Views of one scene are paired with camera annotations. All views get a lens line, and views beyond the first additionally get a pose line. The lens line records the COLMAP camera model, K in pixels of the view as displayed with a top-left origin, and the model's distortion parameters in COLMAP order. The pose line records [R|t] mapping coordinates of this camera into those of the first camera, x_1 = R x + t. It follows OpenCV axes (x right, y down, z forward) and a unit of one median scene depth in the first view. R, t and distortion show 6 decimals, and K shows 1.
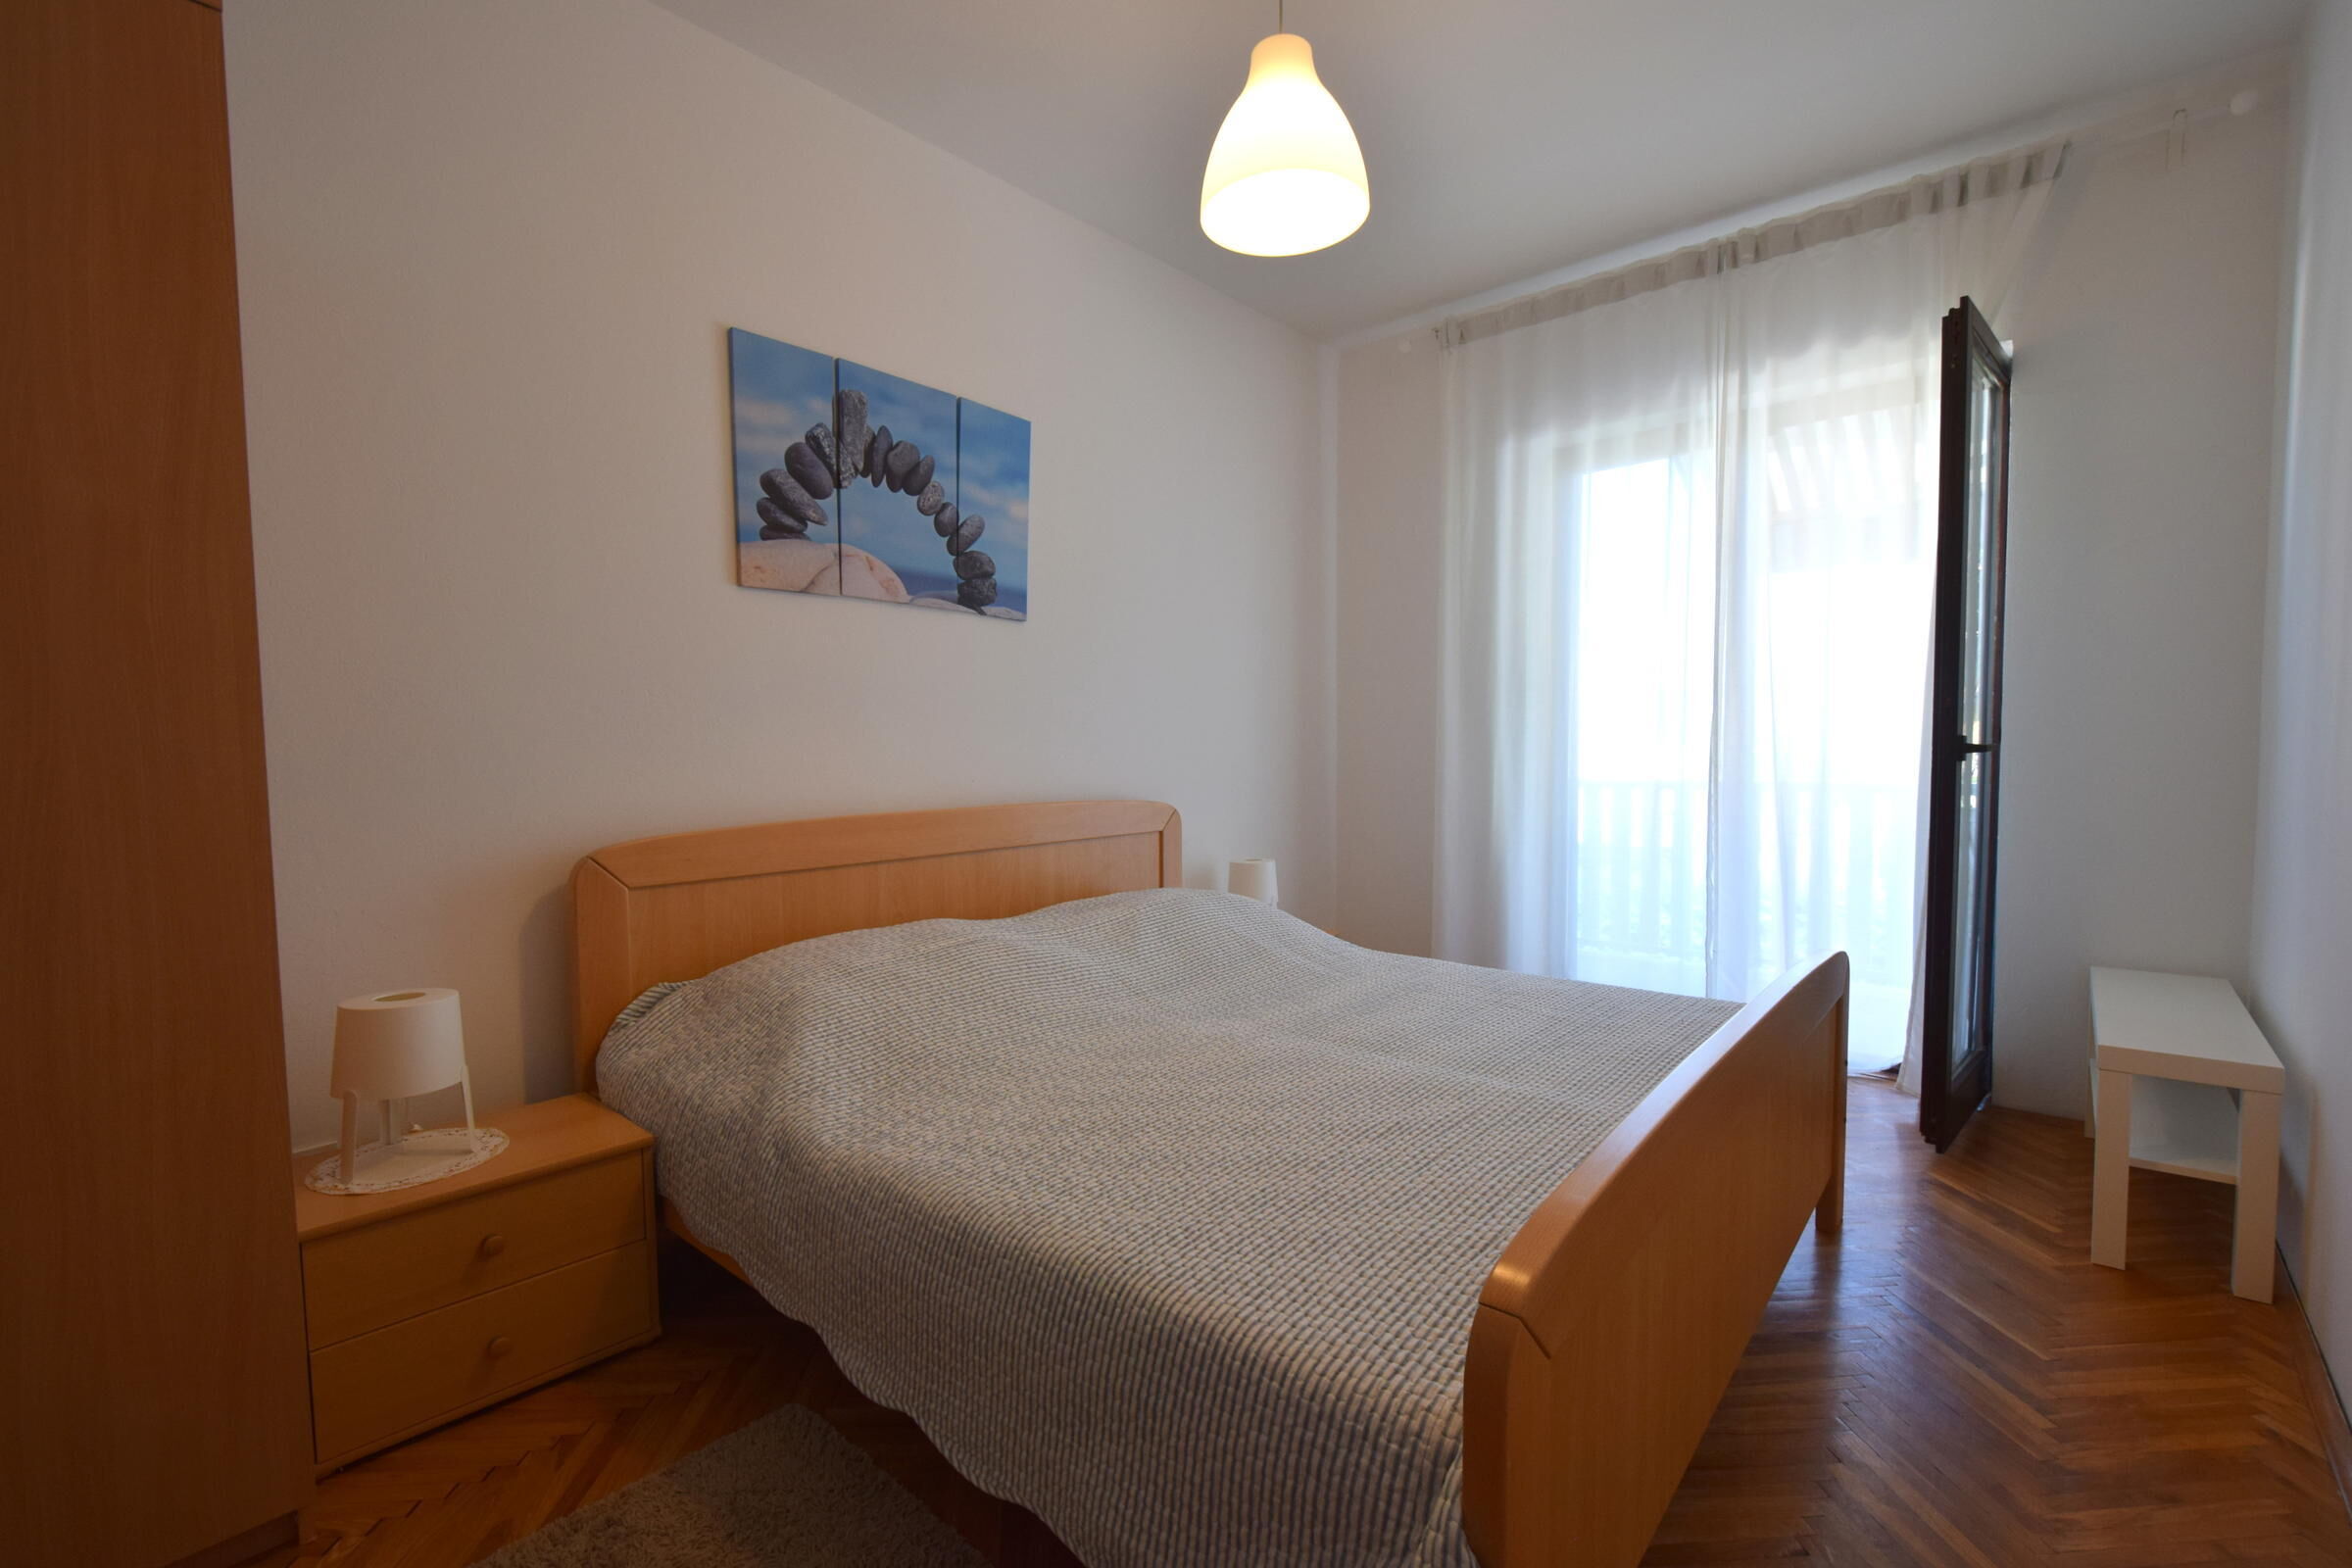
lens RADIAL K [[1033.2, 0, 1188.6], [0, 1033.2, 795.0], [0, 0, 1]] dist [0.003628, -0.001729]
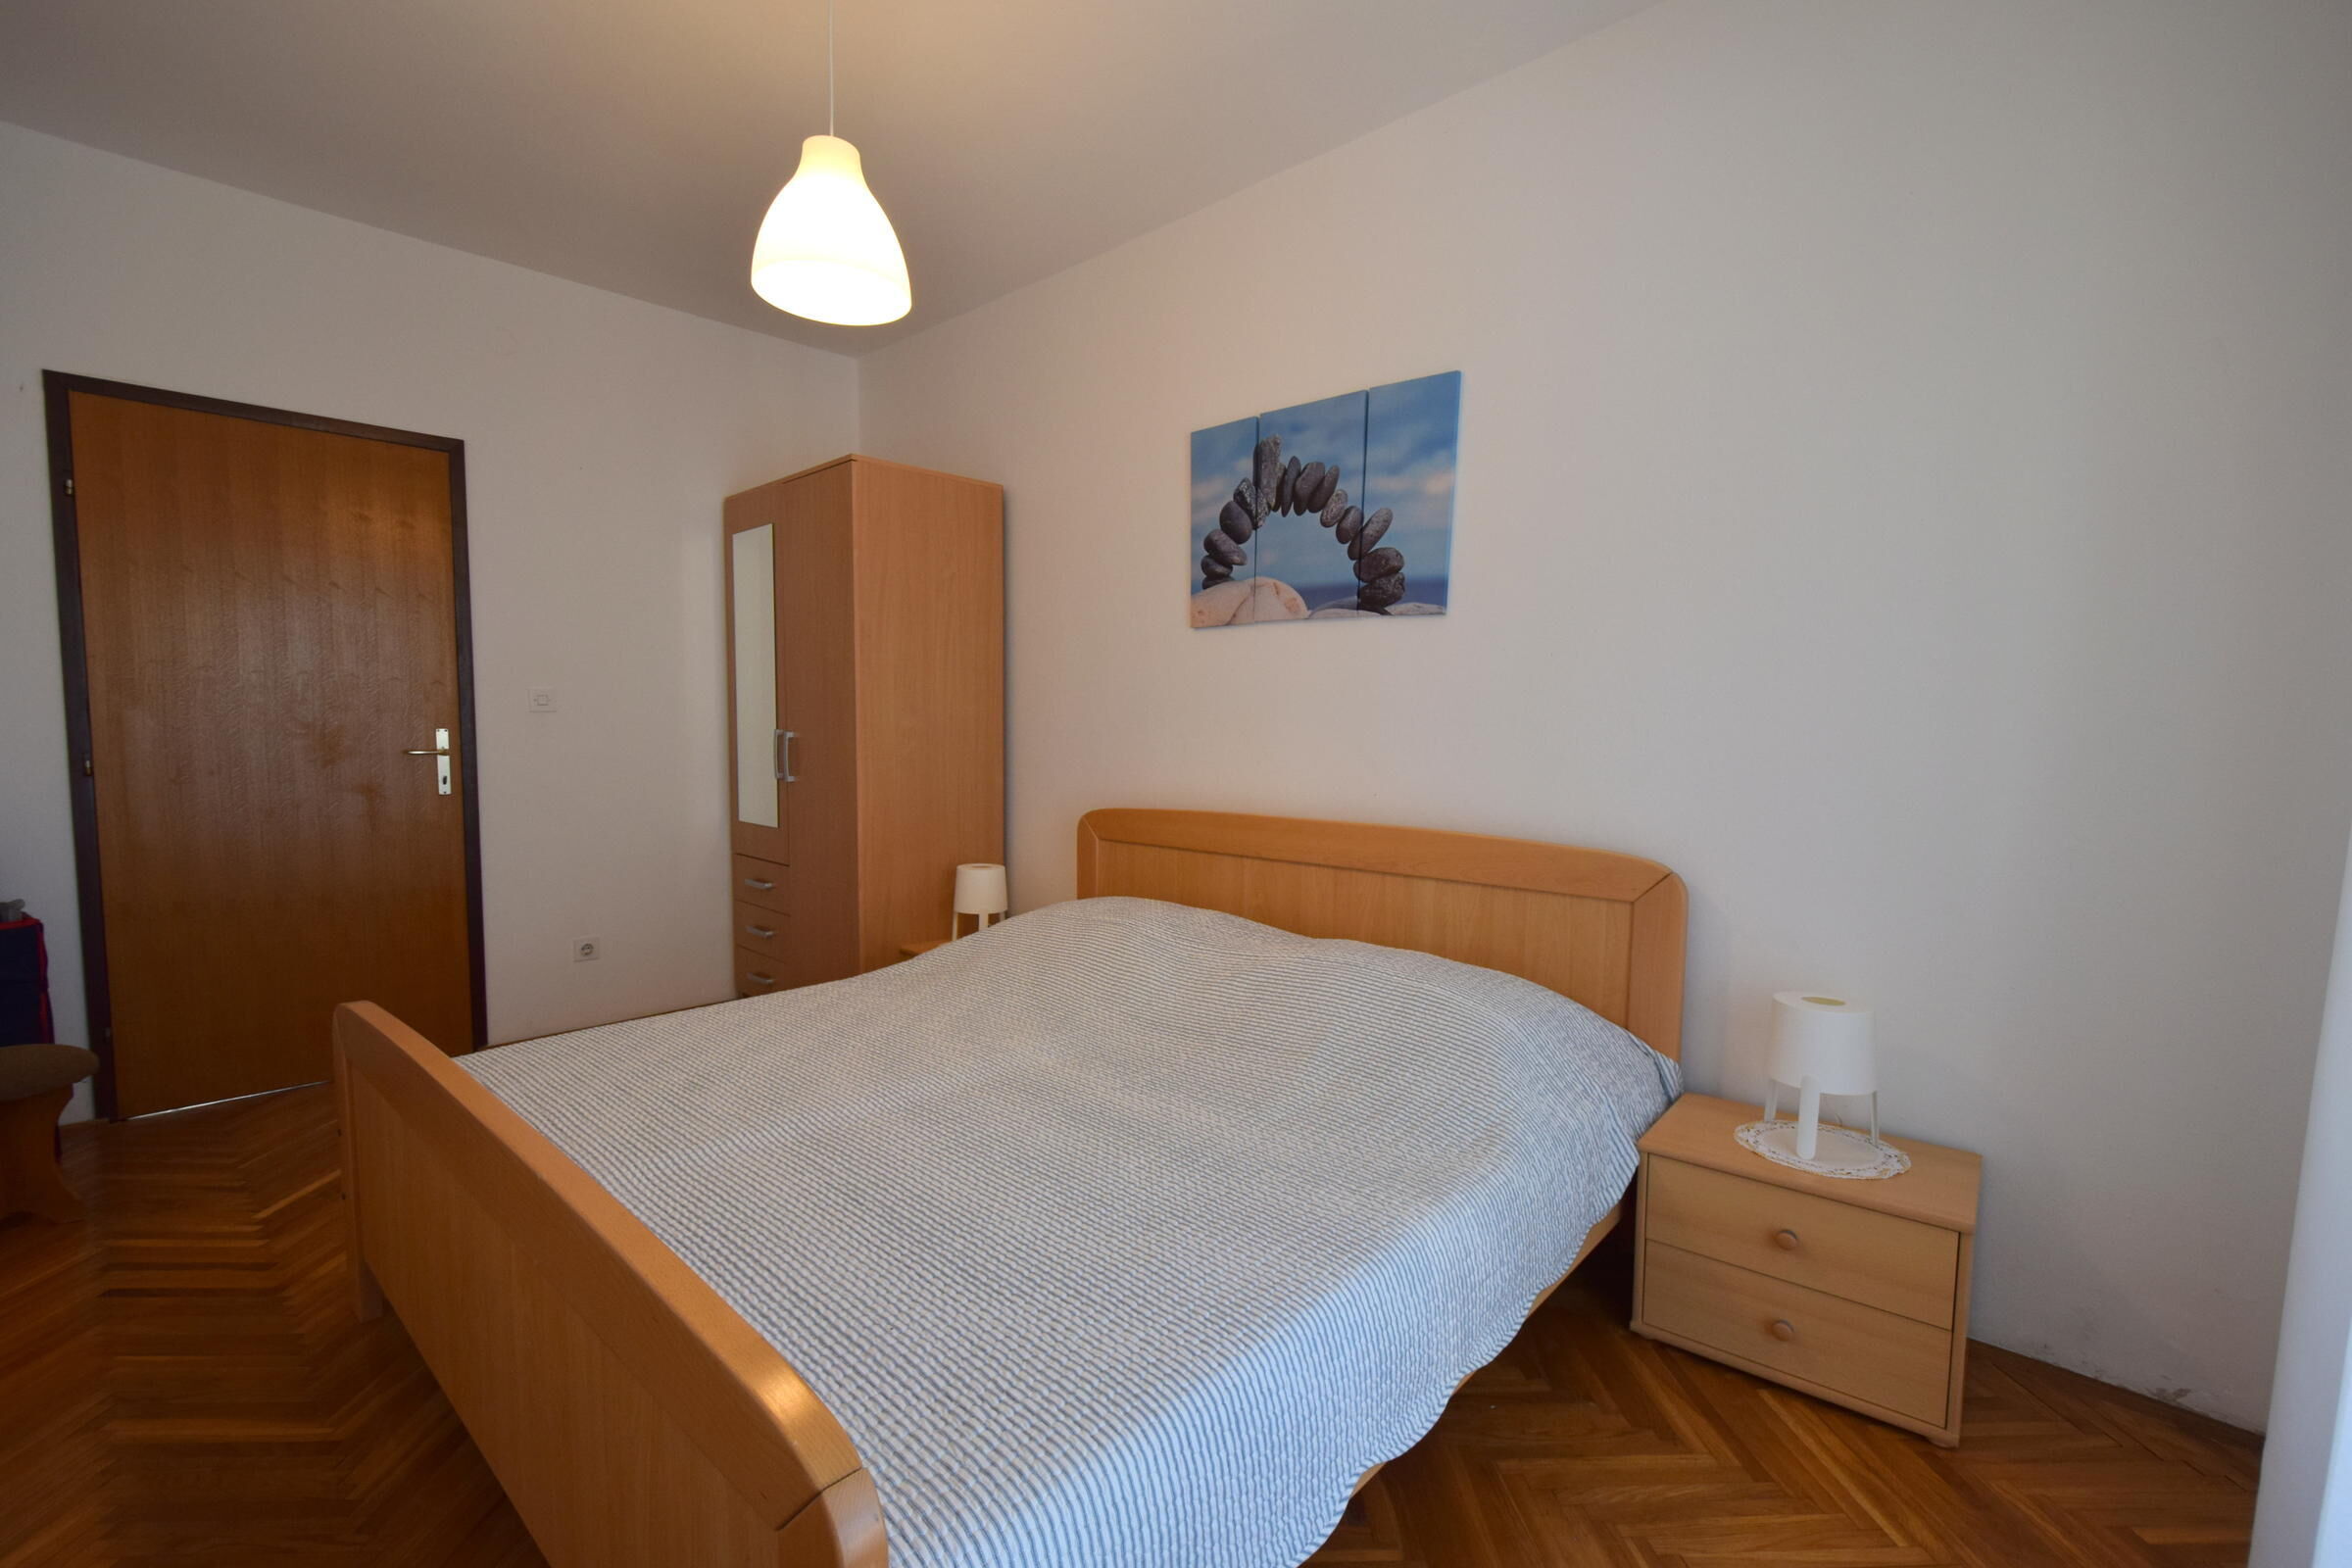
lens RADIAL K [[1033.2, 0, 1168.7], [0, 1033.2, 804.8], [0, 0, 1]] dist [0.003628, -0.001729]
pose [[-0.033809, 0.070534, -0.996936, 0.788647], [-0.072725, 0.994688, 0.072841, -0.064615], [0.996779, 0.074965, -0.028500, 0.909007]]
